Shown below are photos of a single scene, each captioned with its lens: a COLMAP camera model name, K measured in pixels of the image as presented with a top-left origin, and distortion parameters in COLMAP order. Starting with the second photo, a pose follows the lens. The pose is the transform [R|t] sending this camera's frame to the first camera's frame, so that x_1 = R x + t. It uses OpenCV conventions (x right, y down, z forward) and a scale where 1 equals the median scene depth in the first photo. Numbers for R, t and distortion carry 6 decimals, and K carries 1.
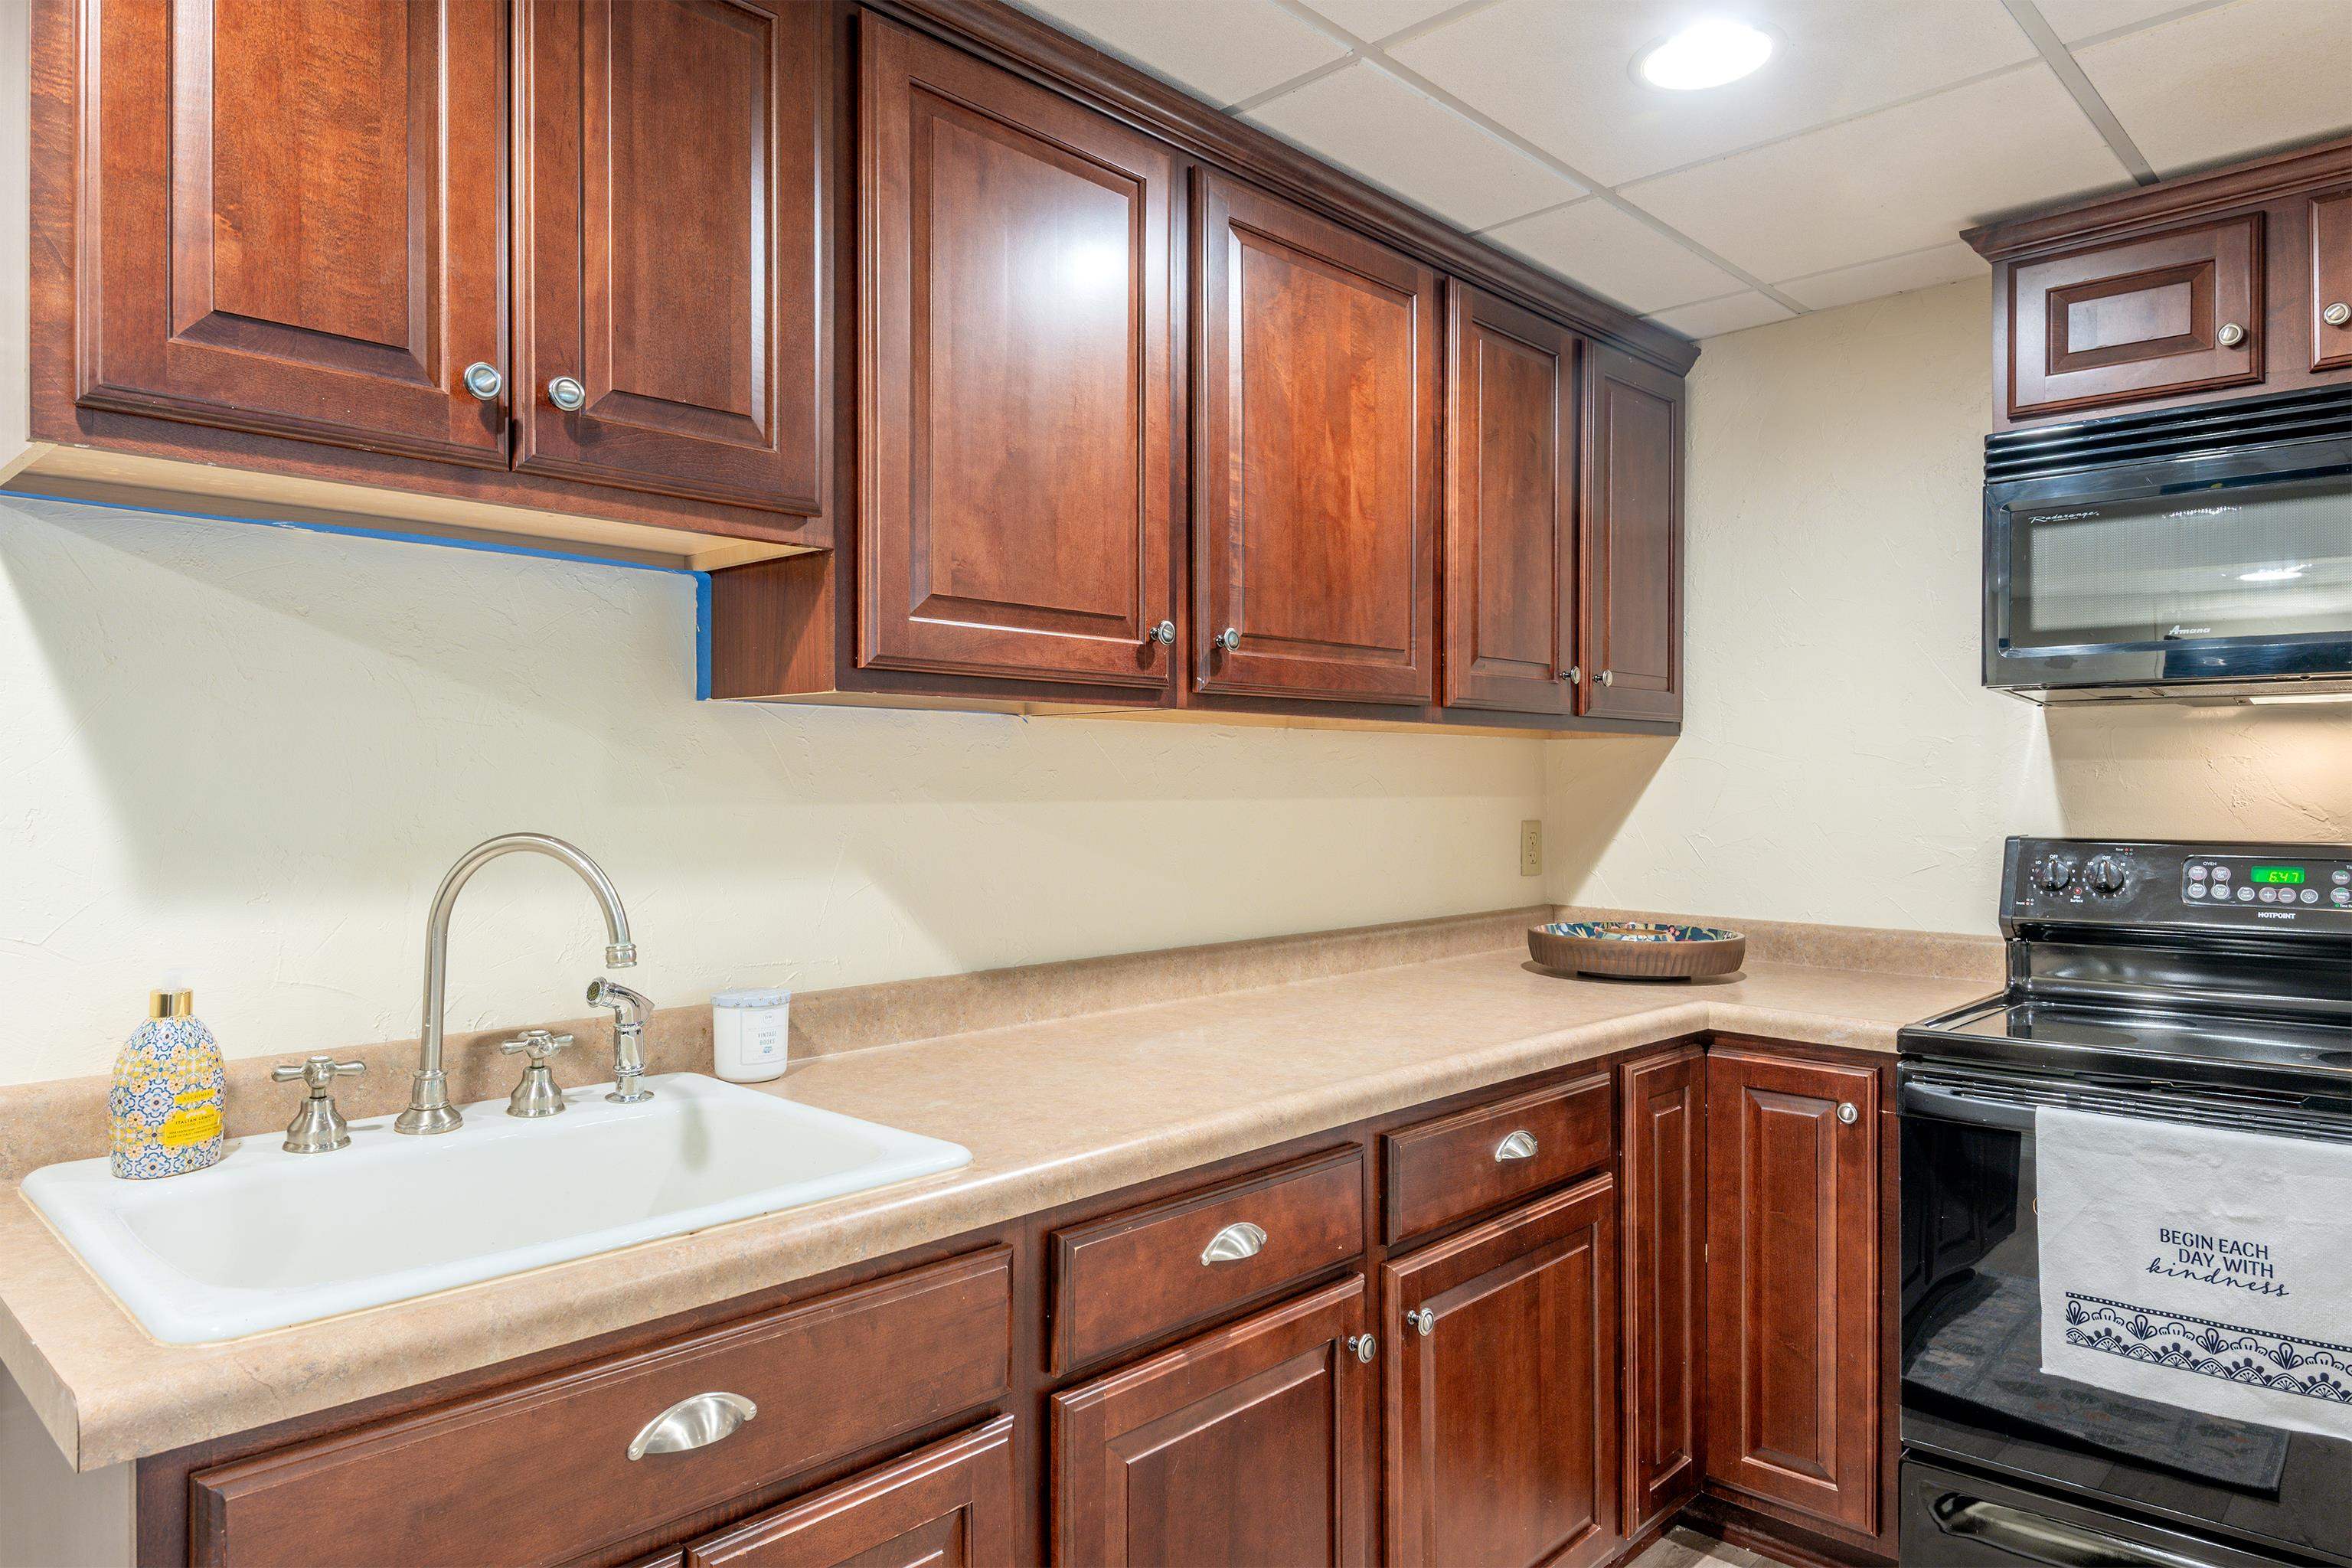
lens RADIAL K [[1474.2, 0, 1182.7], [0, 1474.2, 800.9], [0, 0, 1]] dist [0.036753, -0.041045]
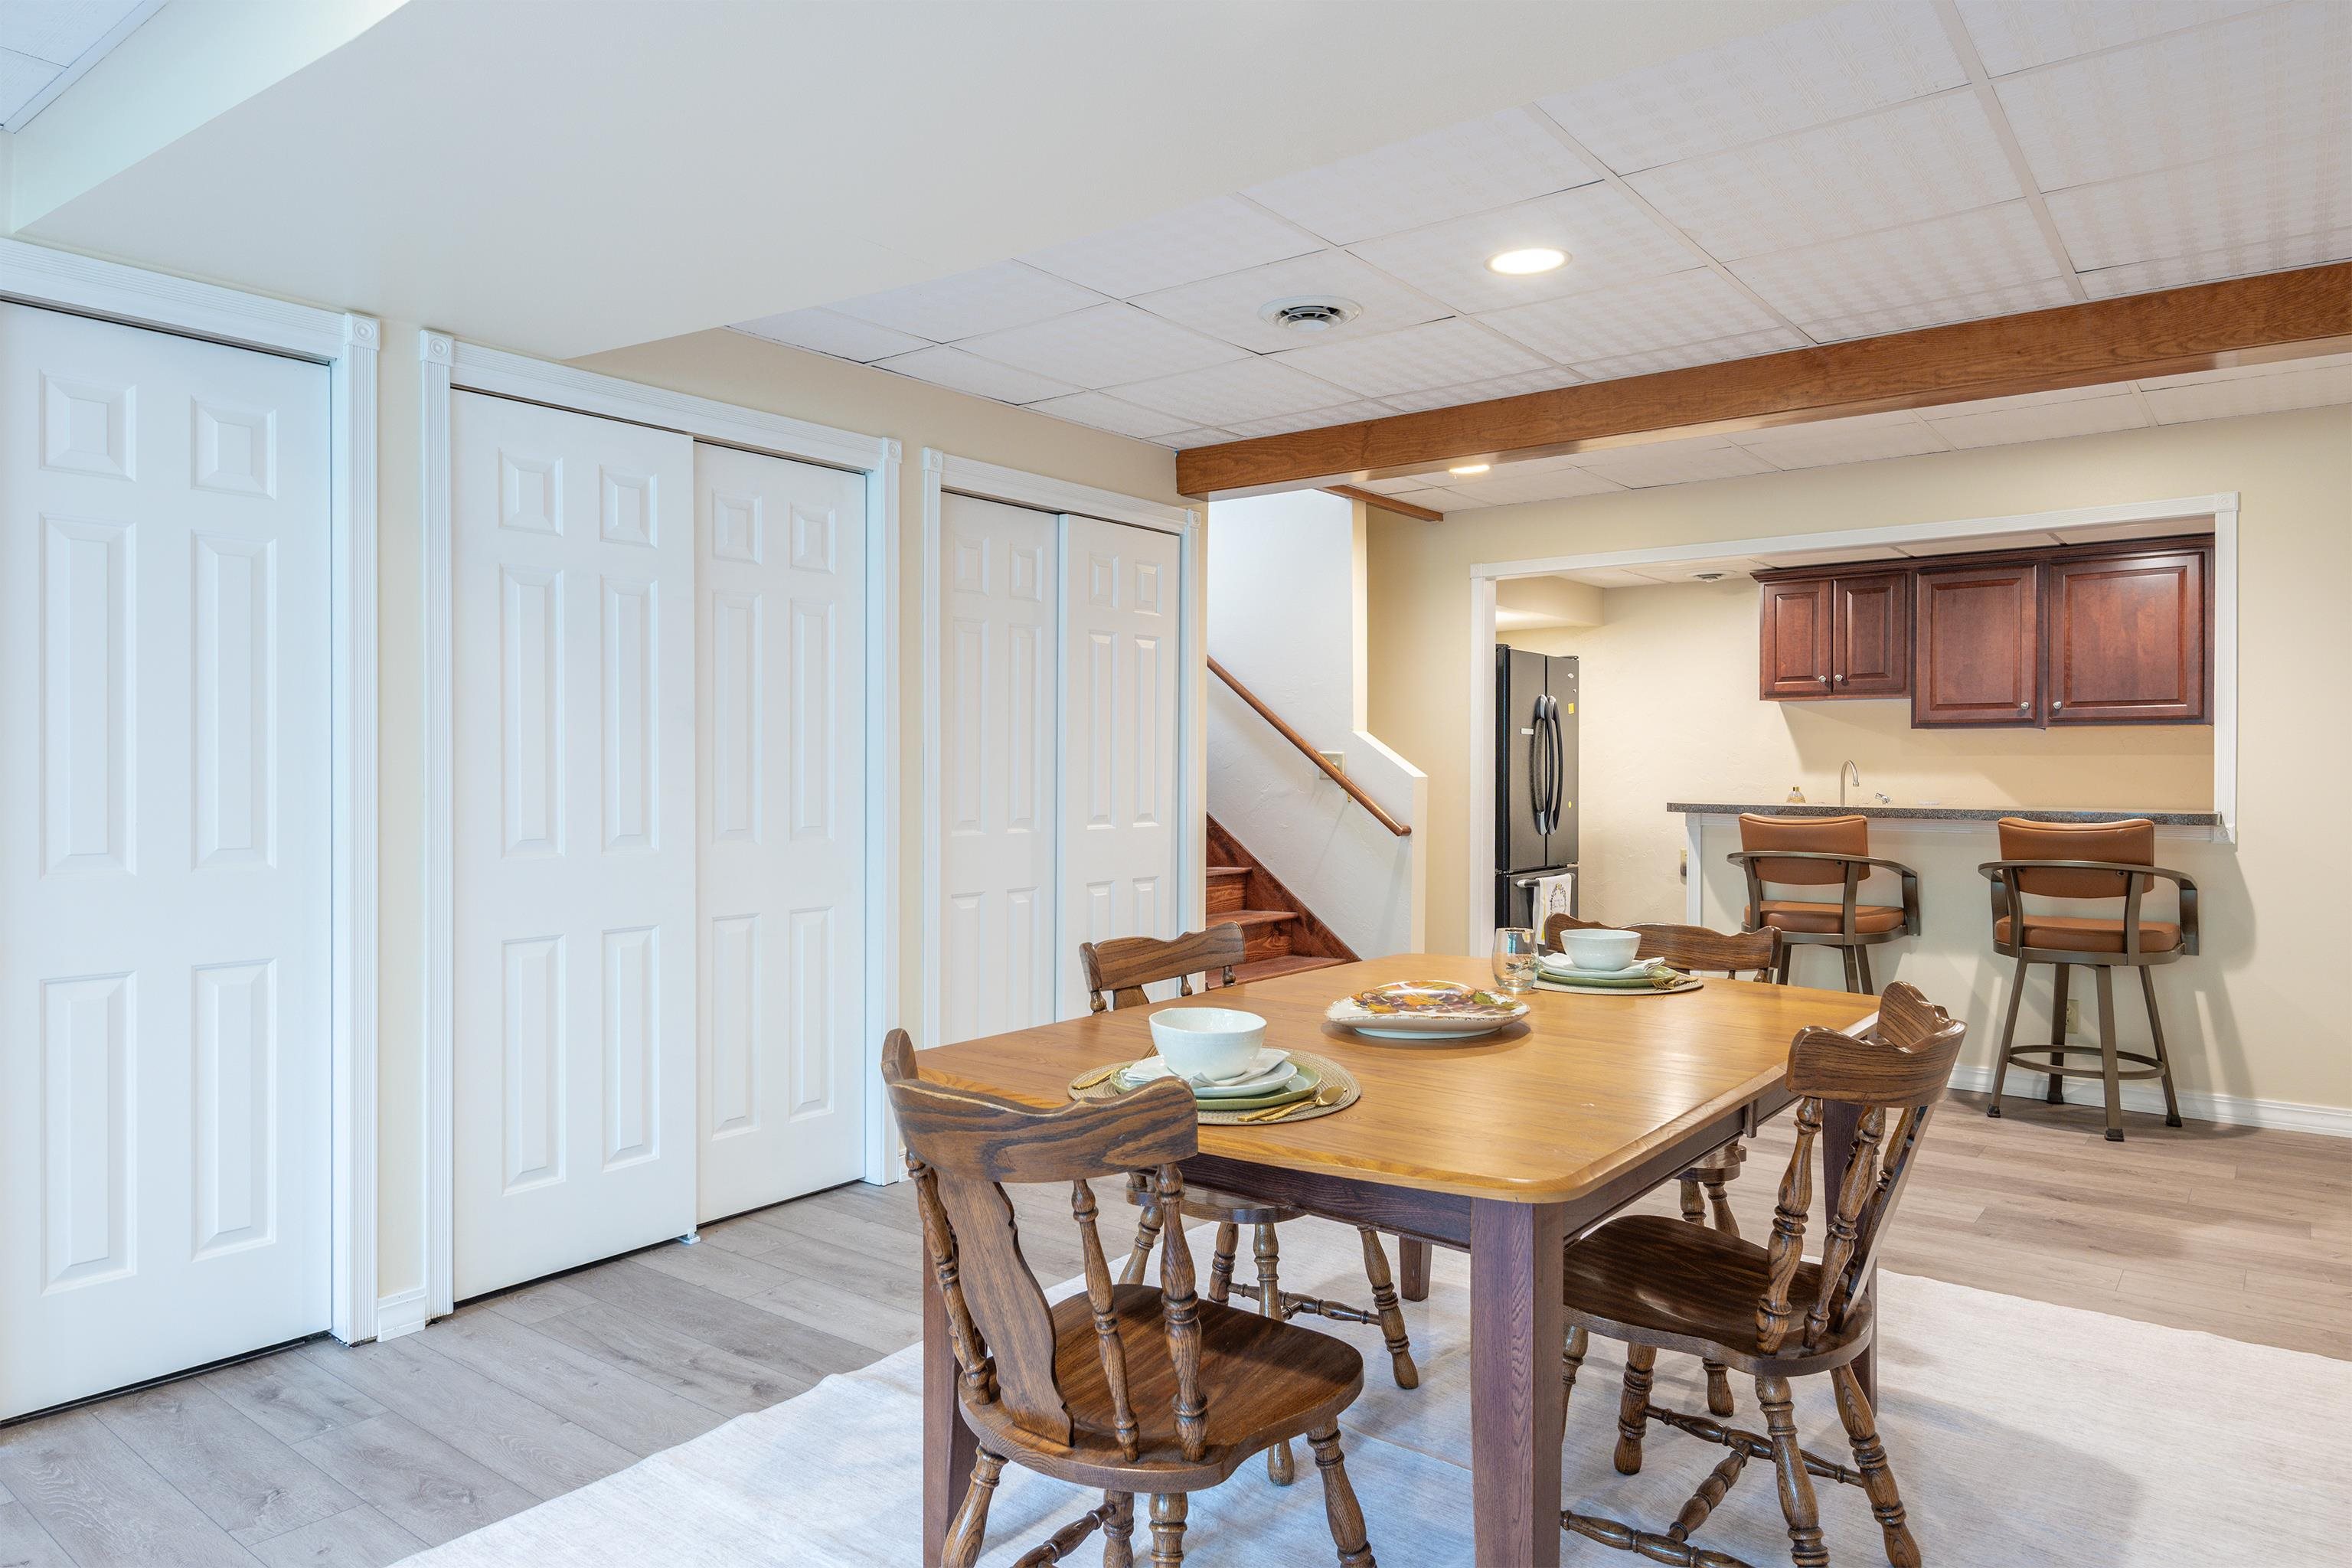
lens RADIAL K [[1426.8, 0, 1171.8], [0, 1426.8, 767.0], [0, 0, 1]] dist [0.033568, -0.040622]
pose [[0.082217, 0.000170, -0.996614, 2.709941], [-0.011557, 0.999933, -0.000783, 0.047803], [0.996547, 0.011583, 0.082213, -1.087491]]
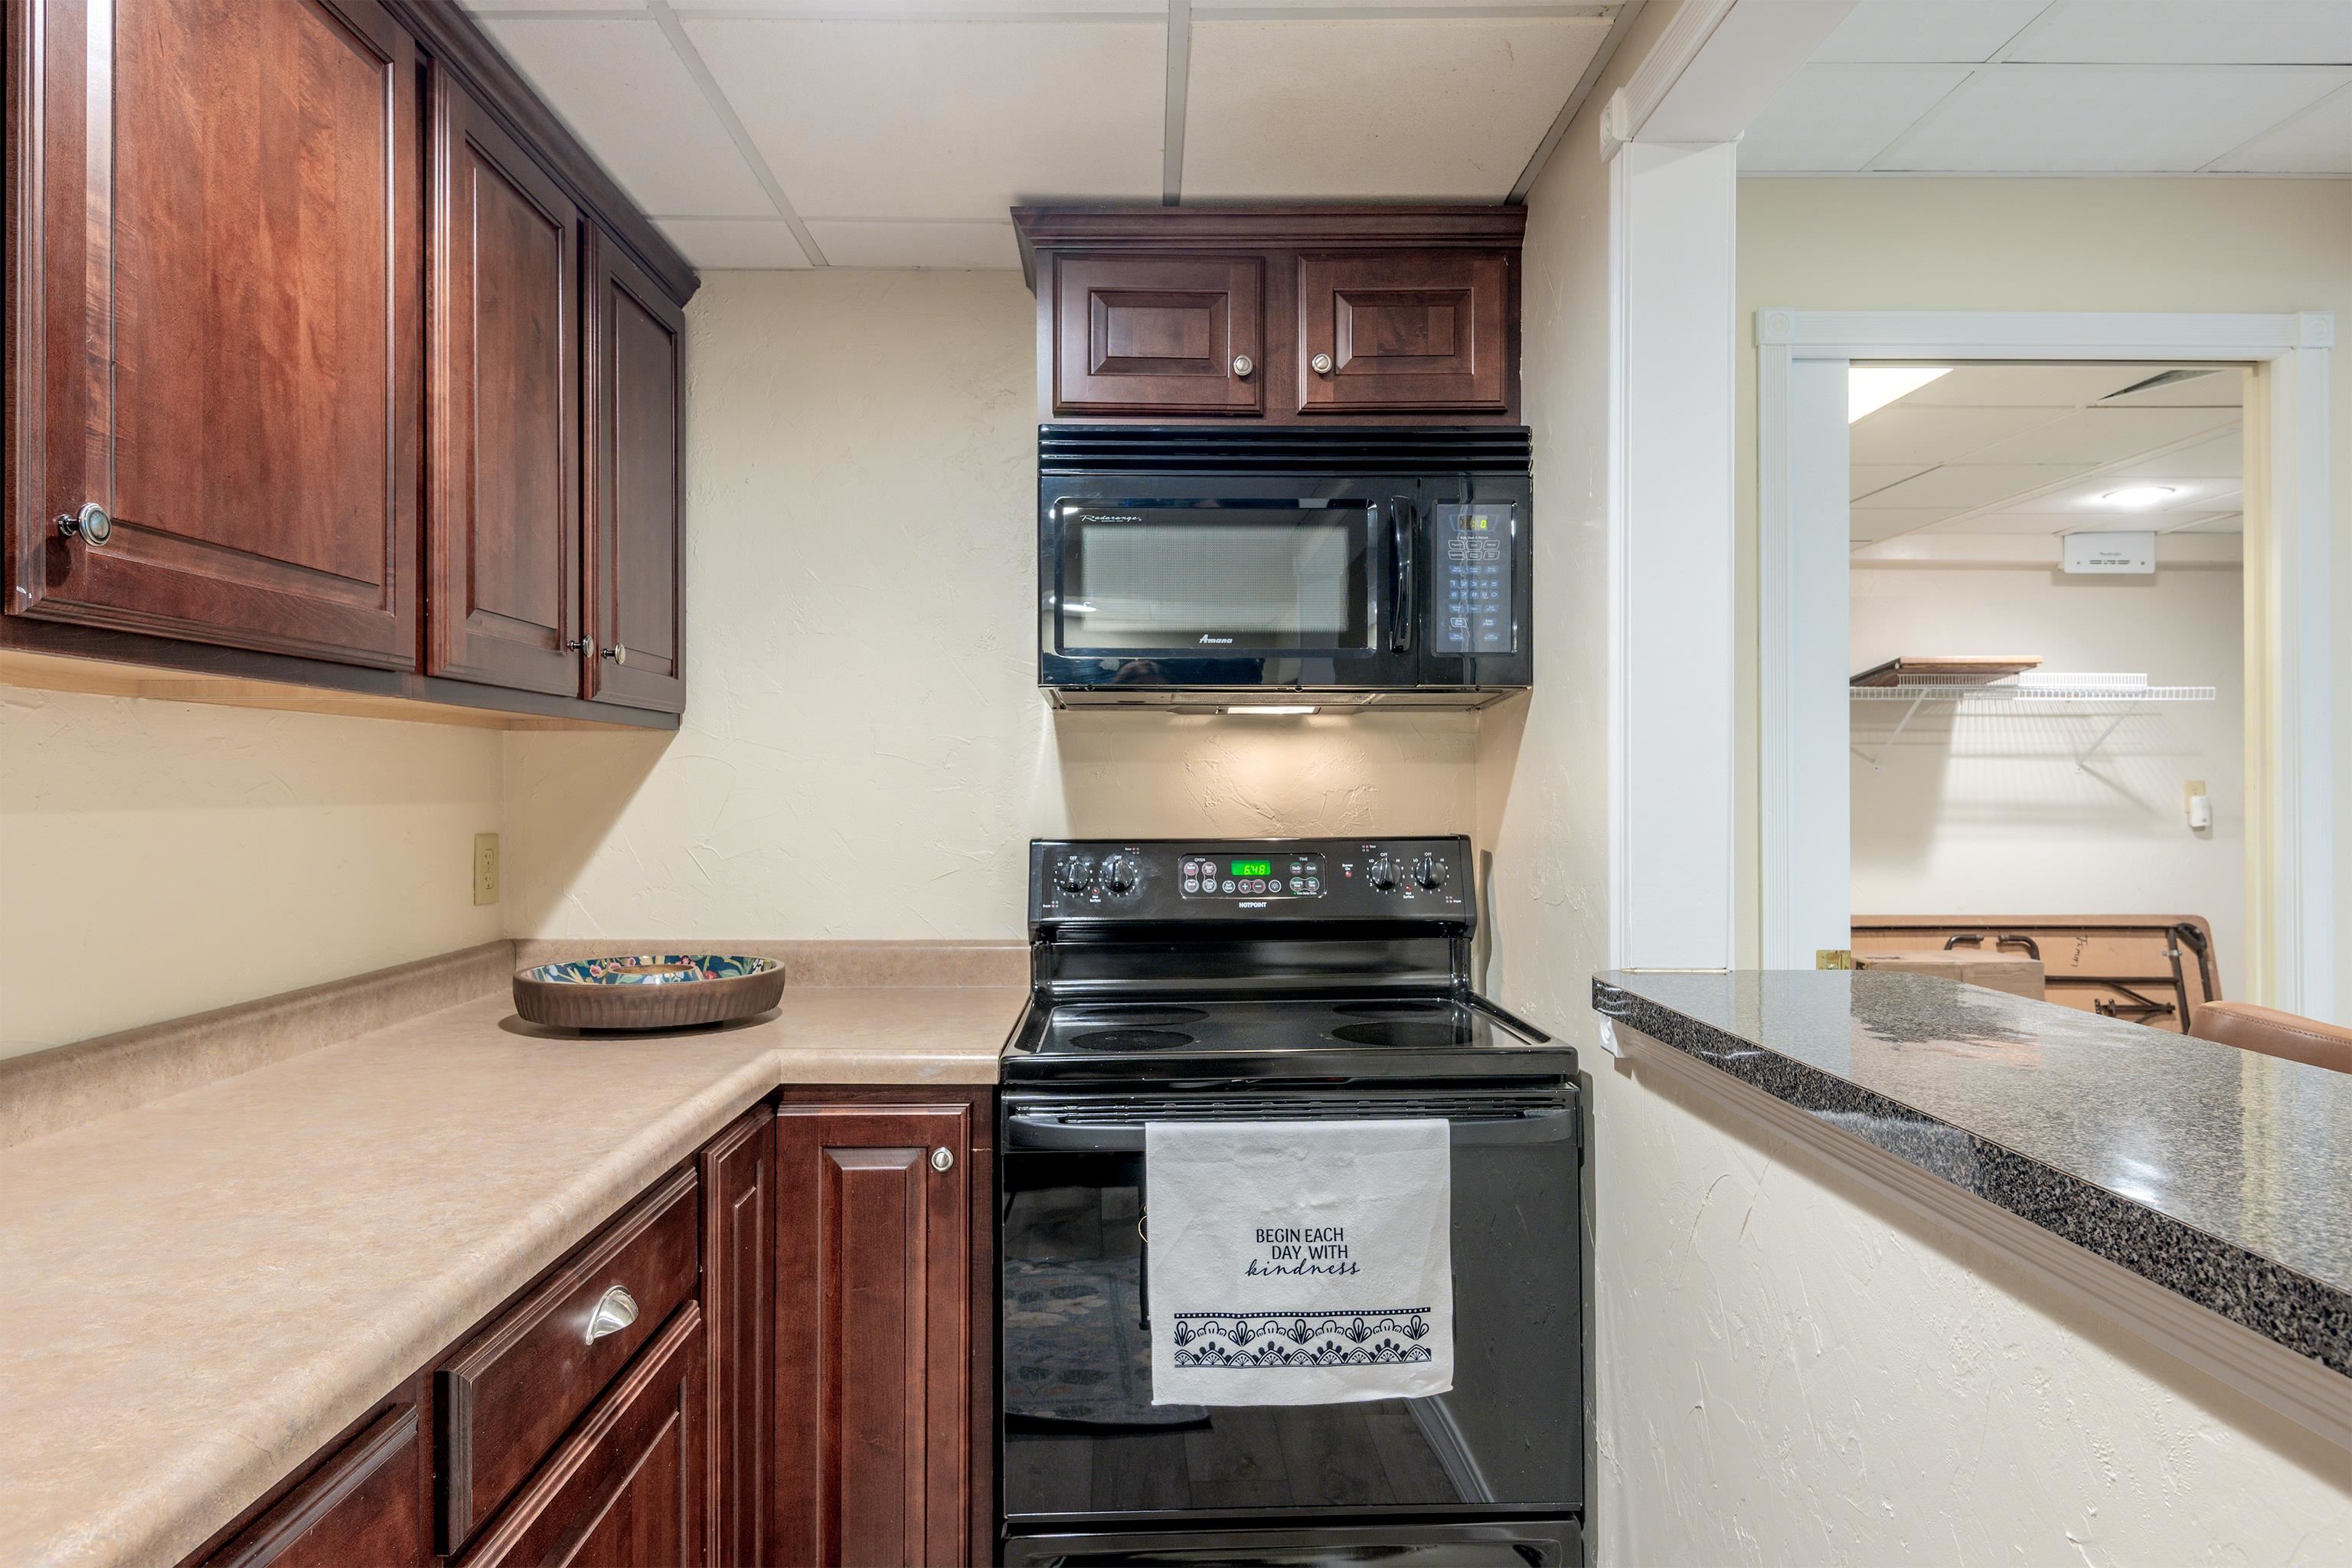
lens RADIAL K [[1423.7, 0, 1176.0], [0, 1423.7, 784.0], [0, 0, 1]] dist [0.033567, -0.036823]
pose [[0.715189, 0.000172, 0.698931, -0.046095], [0.009275, 0.999910, -0.009738, -0.003103], [-0.698870, 0.013447, 0.715123, 0.297928]]
